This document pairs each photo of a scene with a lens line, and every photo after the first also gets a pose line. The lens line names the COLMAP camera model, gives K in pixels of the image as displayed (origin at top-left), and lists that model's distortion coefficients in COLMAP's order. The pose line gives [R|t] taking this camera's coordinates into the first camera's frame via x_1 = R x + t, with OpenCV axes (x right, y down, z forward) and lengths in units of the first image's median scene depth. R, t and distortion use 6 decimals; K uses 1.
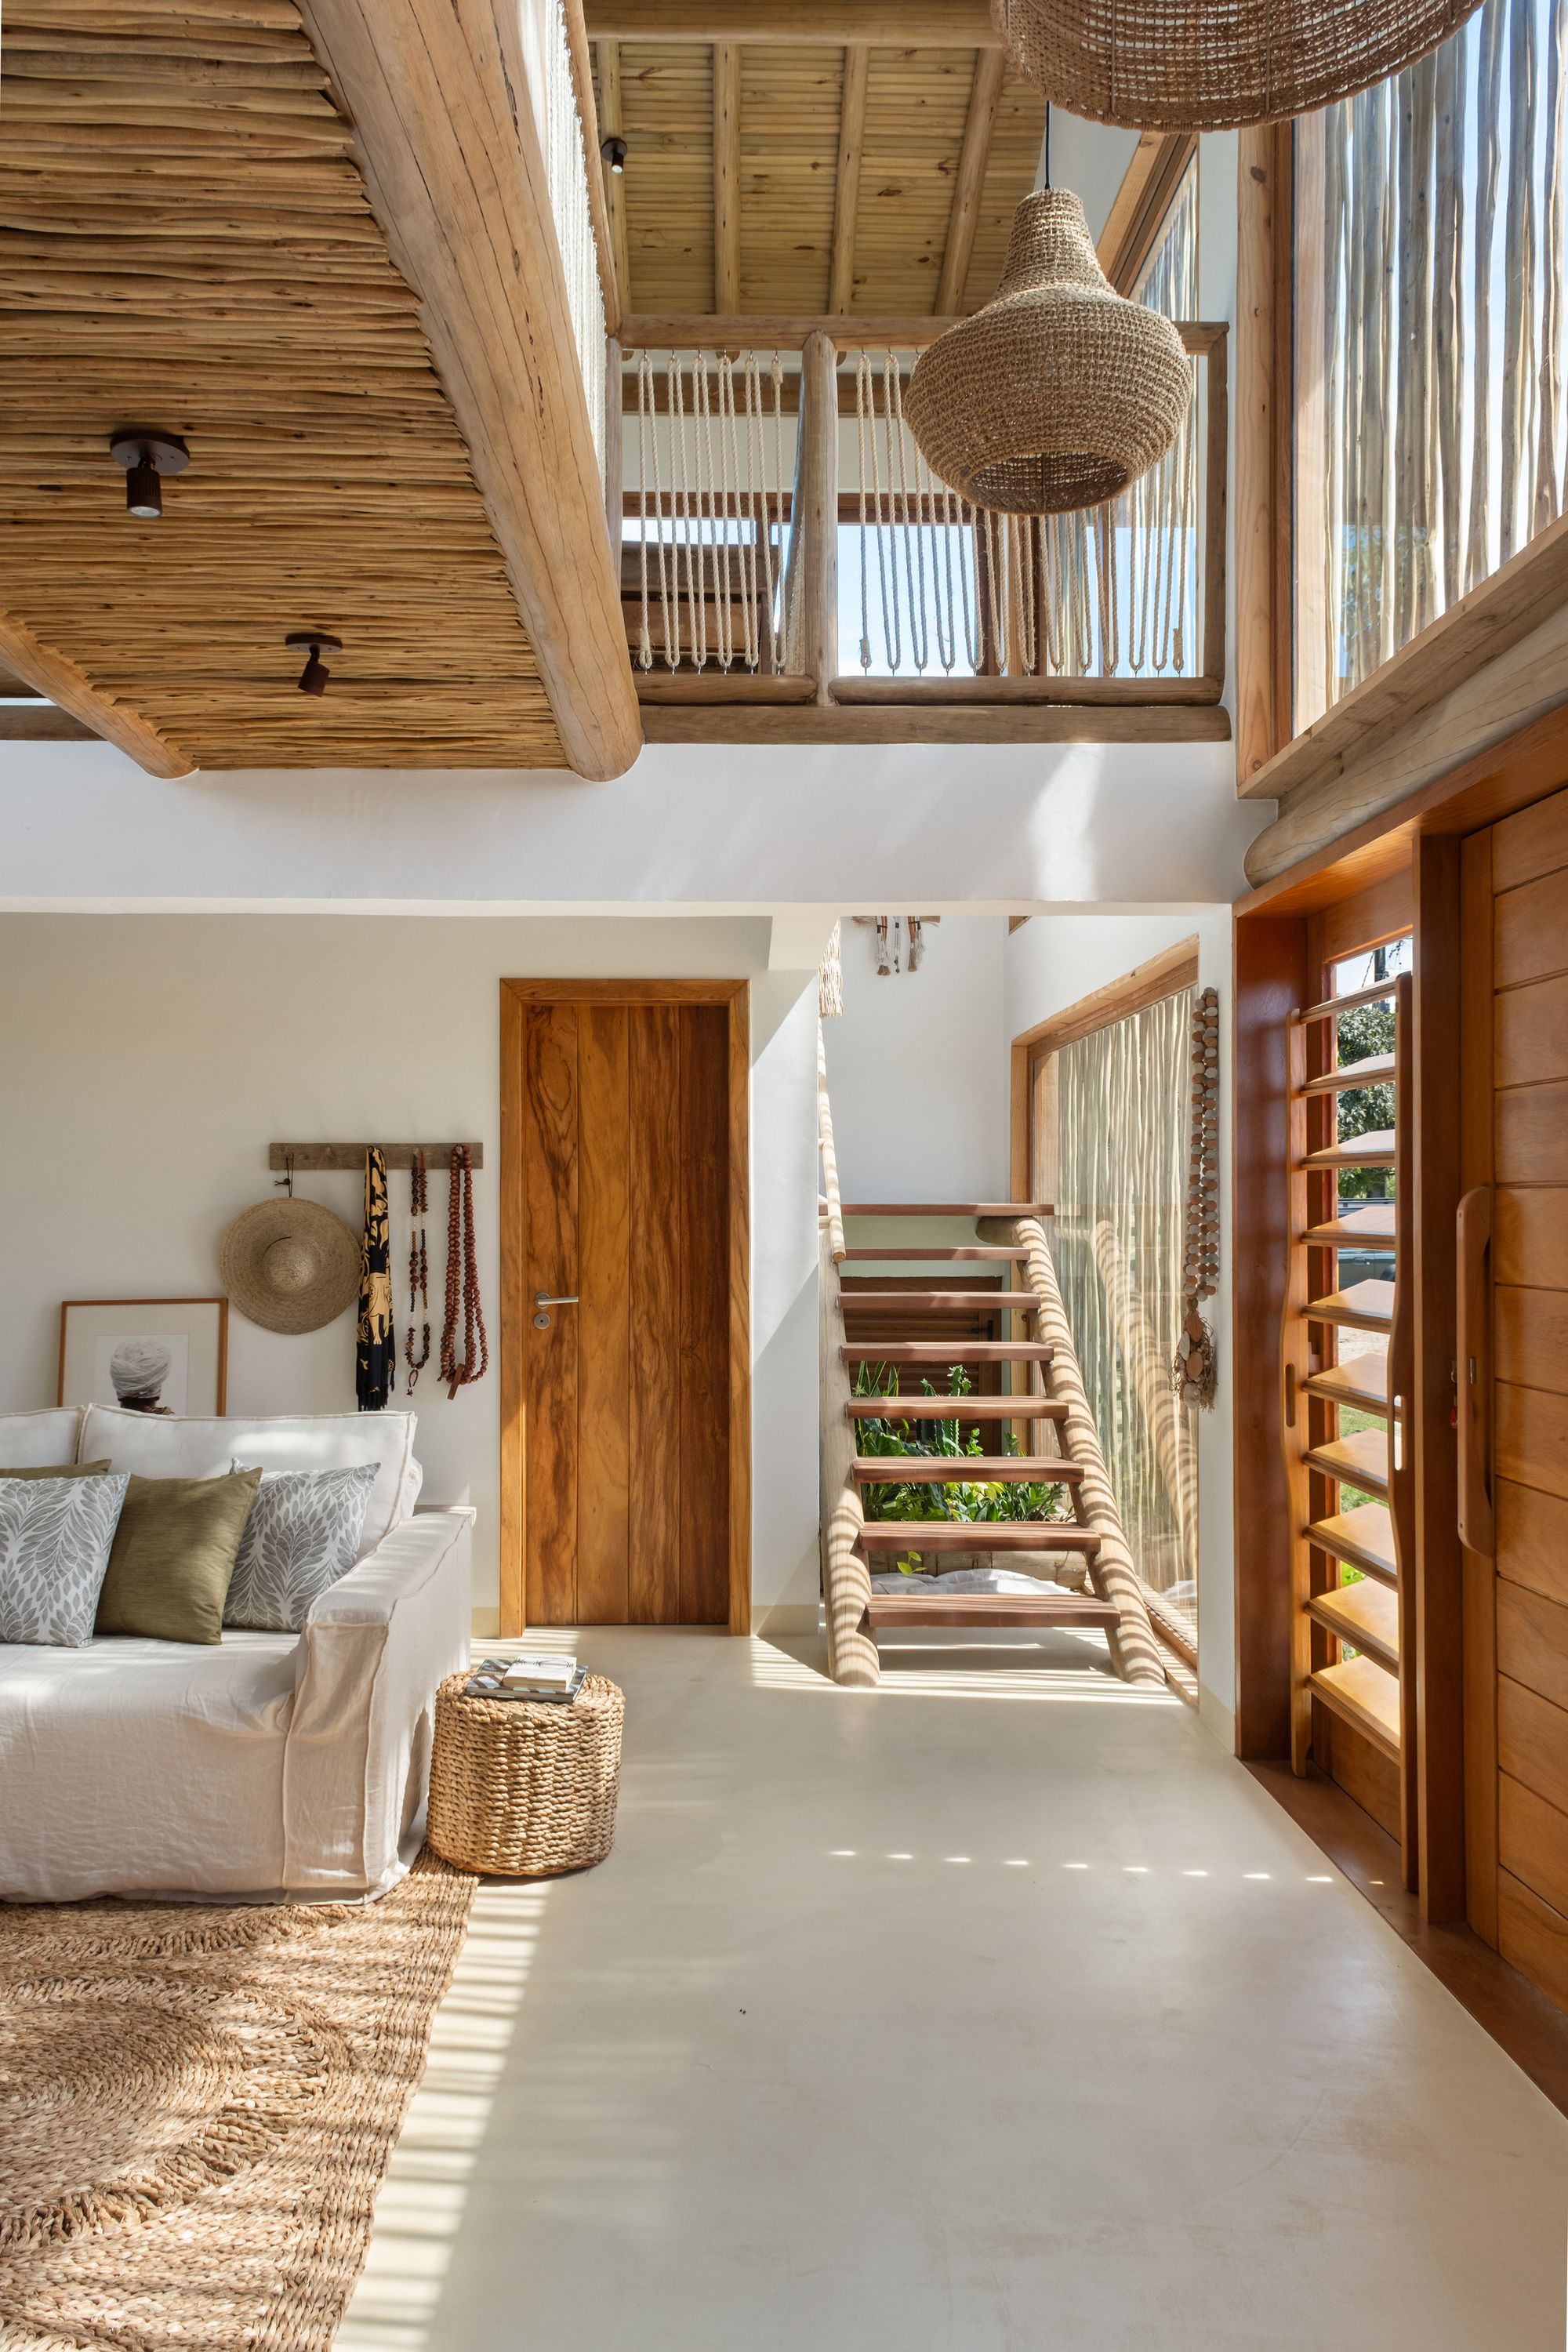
lens RADIAL K [[1812.9, 0, 790.3], [0, 1812.9, 1194.2], [0, 0, 1]] dist [0.034668, -0.010617]
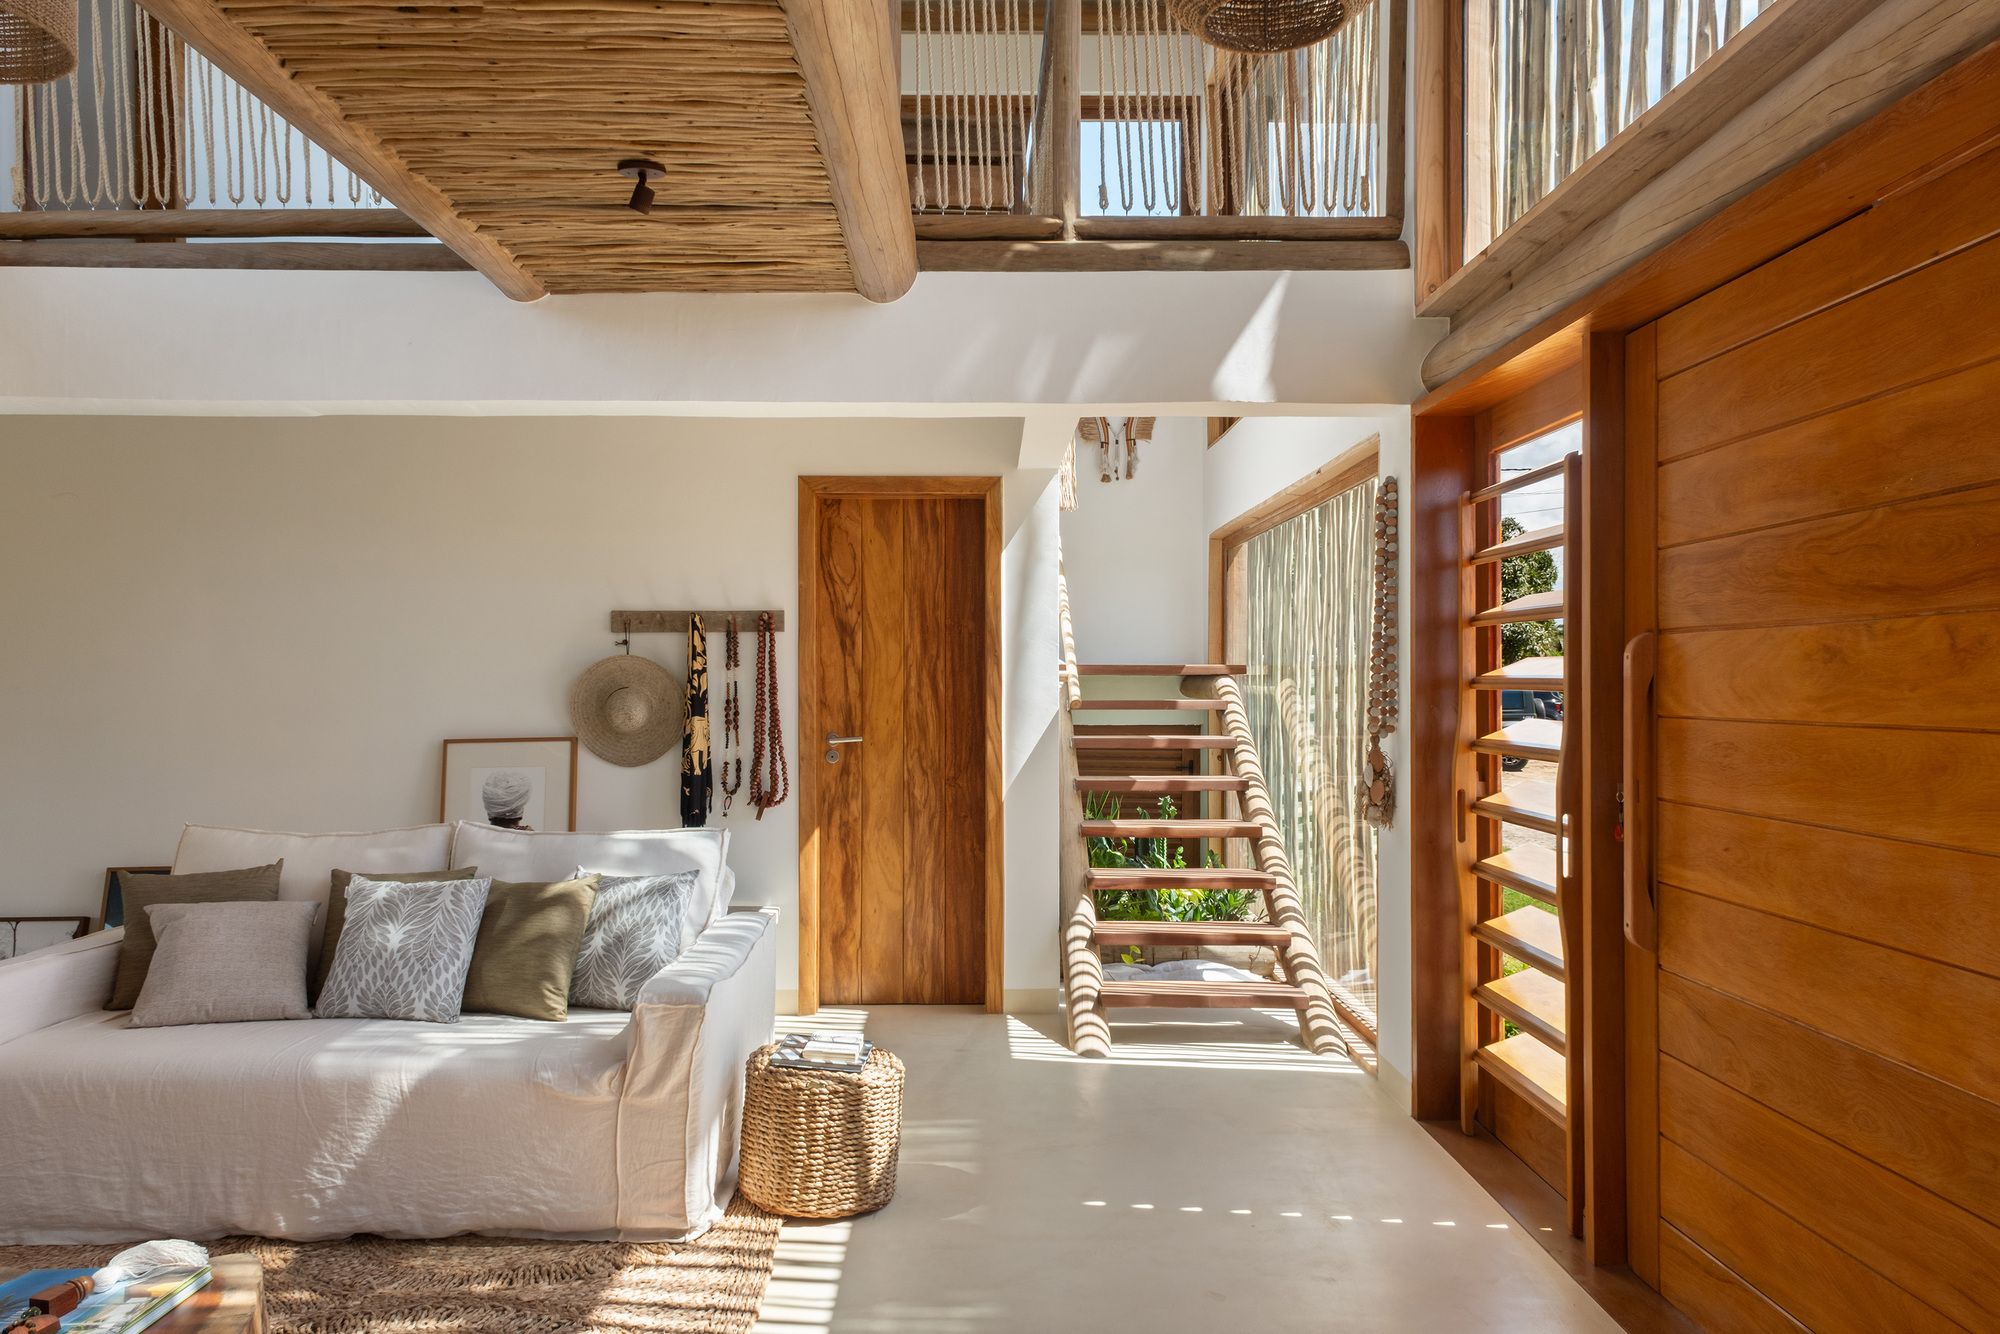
lens RADIAL K [[1397.9, 0, 1002.5], [0, 1397.9, 674.8], [0, 0, 1]] dist [0.004646, 0.016305]
pose [[0.999922, 0.000790, -0.012474, -0.014340], [-0.000743, 0.999992, 0.003833, 0.014972], [0.012476, -0.003823, 0.999915, 0.080281]]
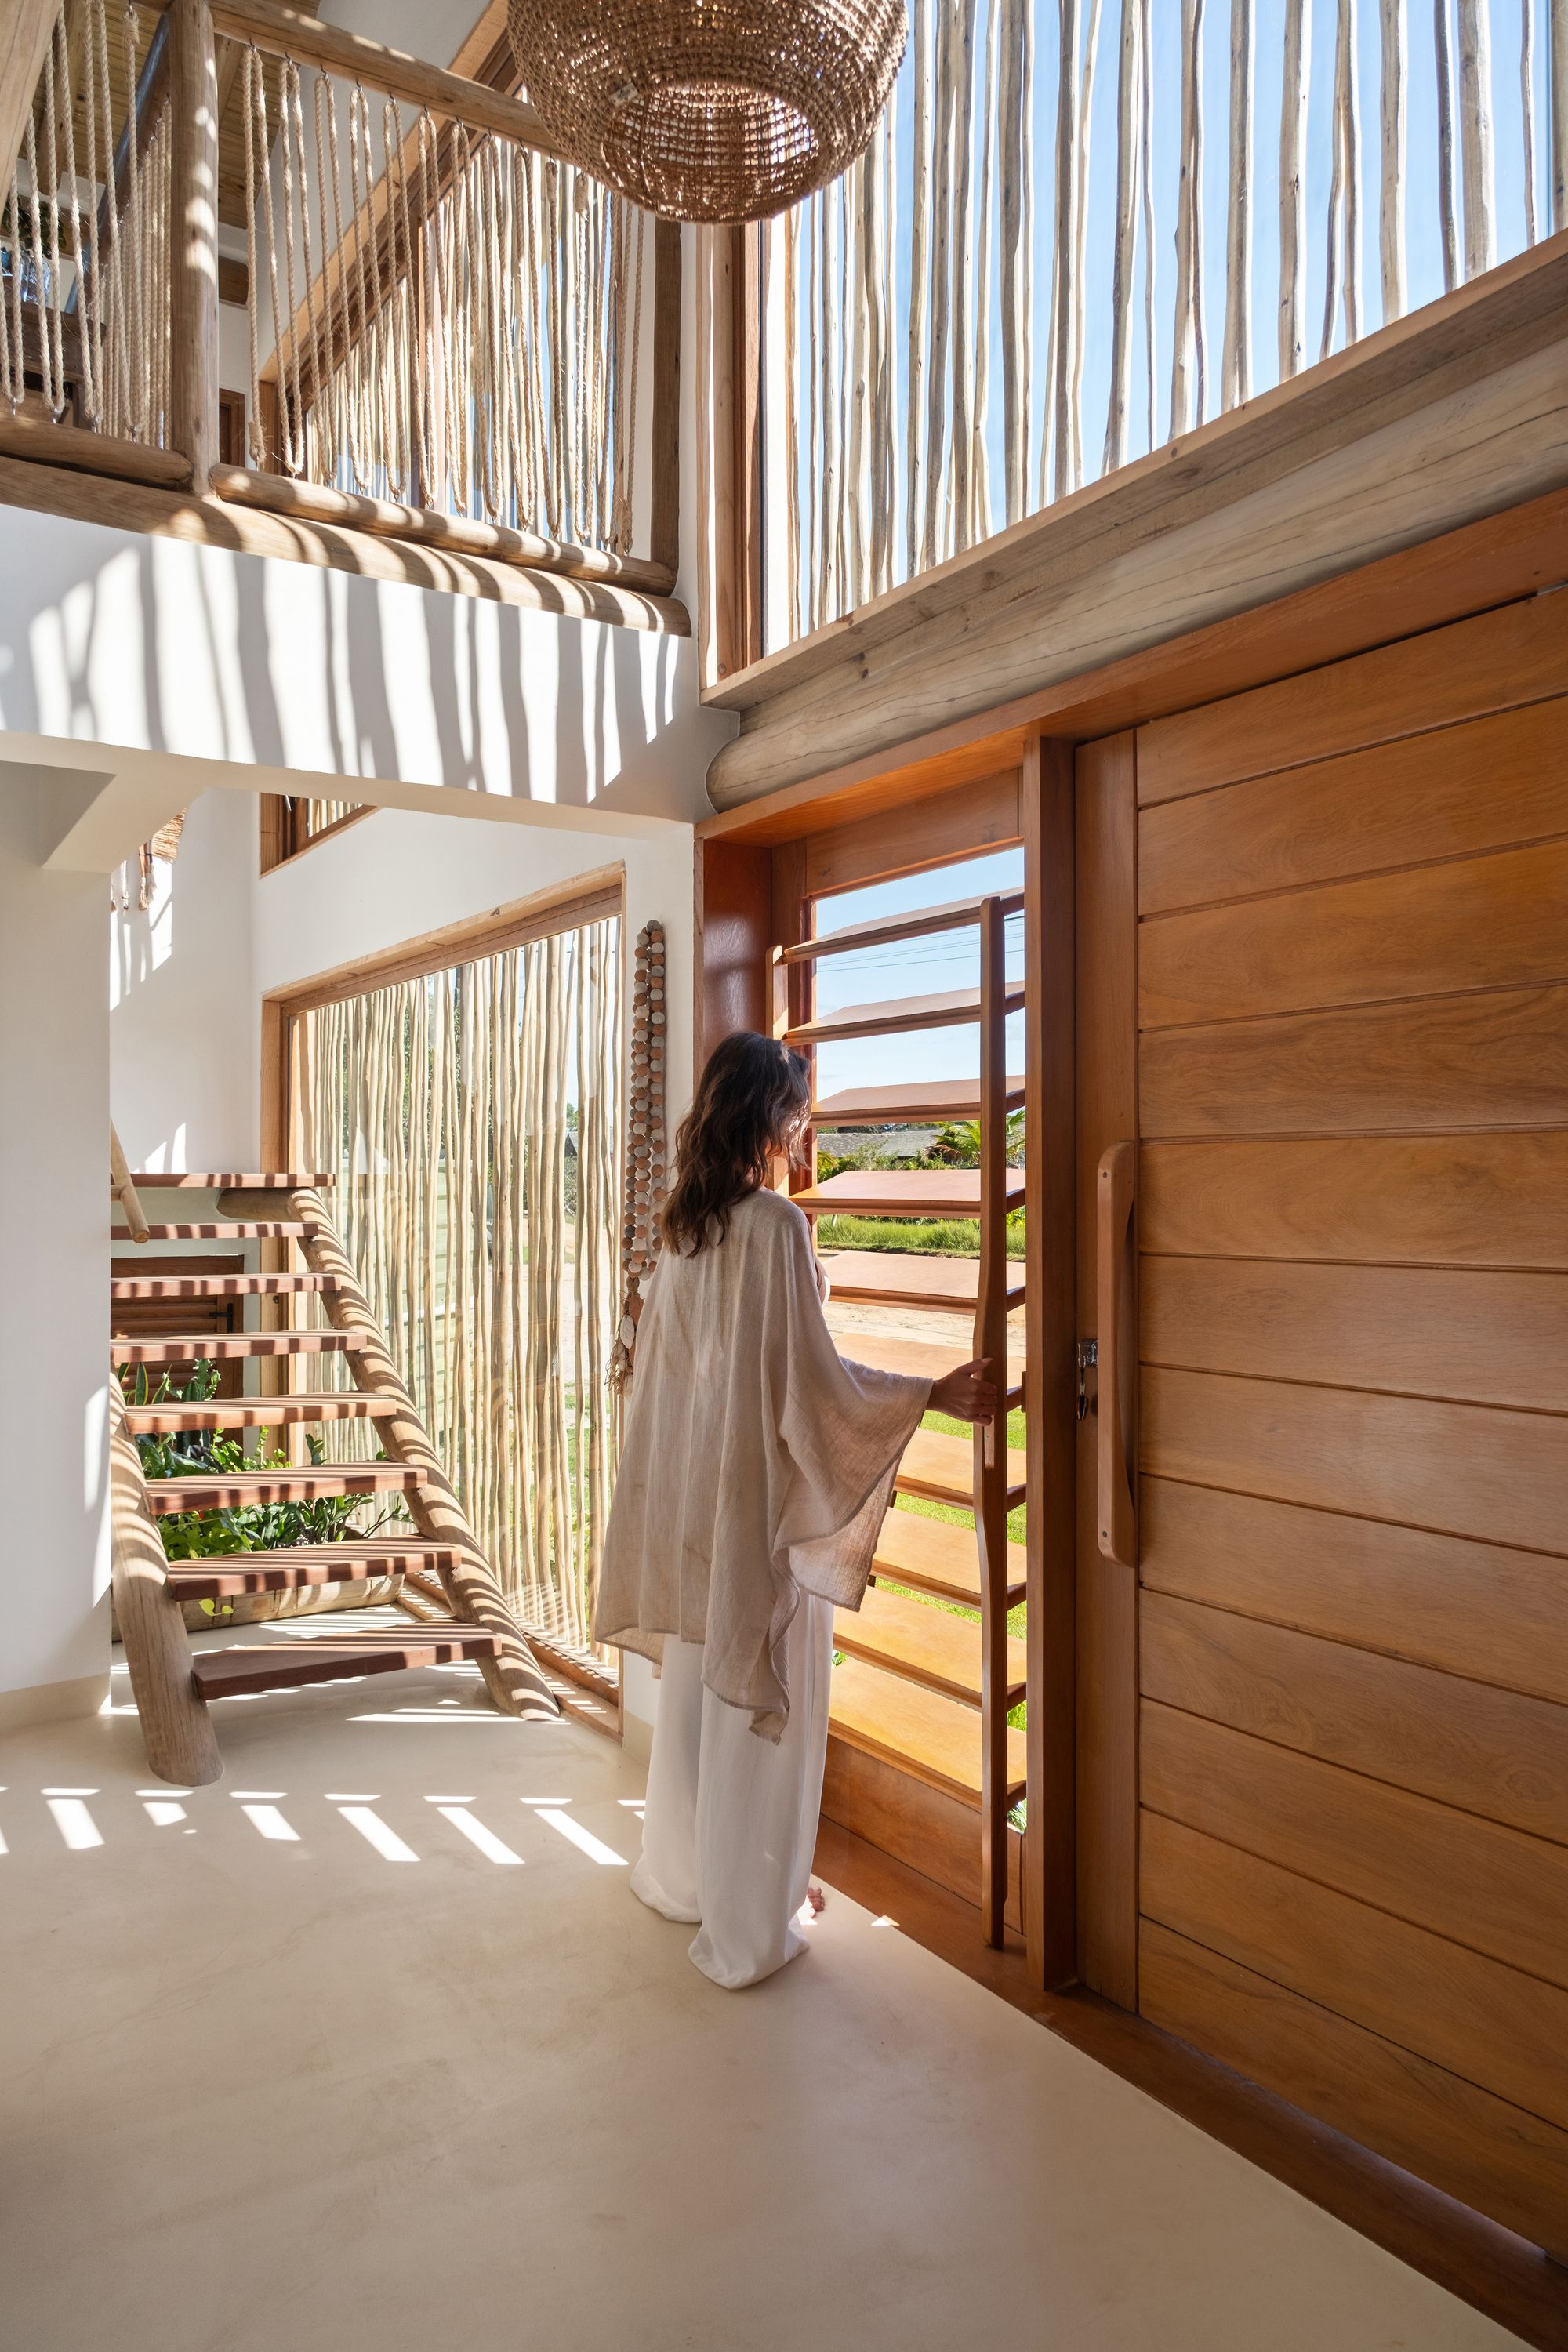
lens RADIAL K [[1643.9, 0, 786.4], [0, 1643.9, 1188.1], [0, 0, 1]] dist [0.004646, 0.016305]
pose [[0.865066, 0.001243, 0.501657, -0.118795], [-0.004623, 0.999974, 0.005494, 0.010898], [-0.501637, -0.007072, 0.865049, 0.306702]]
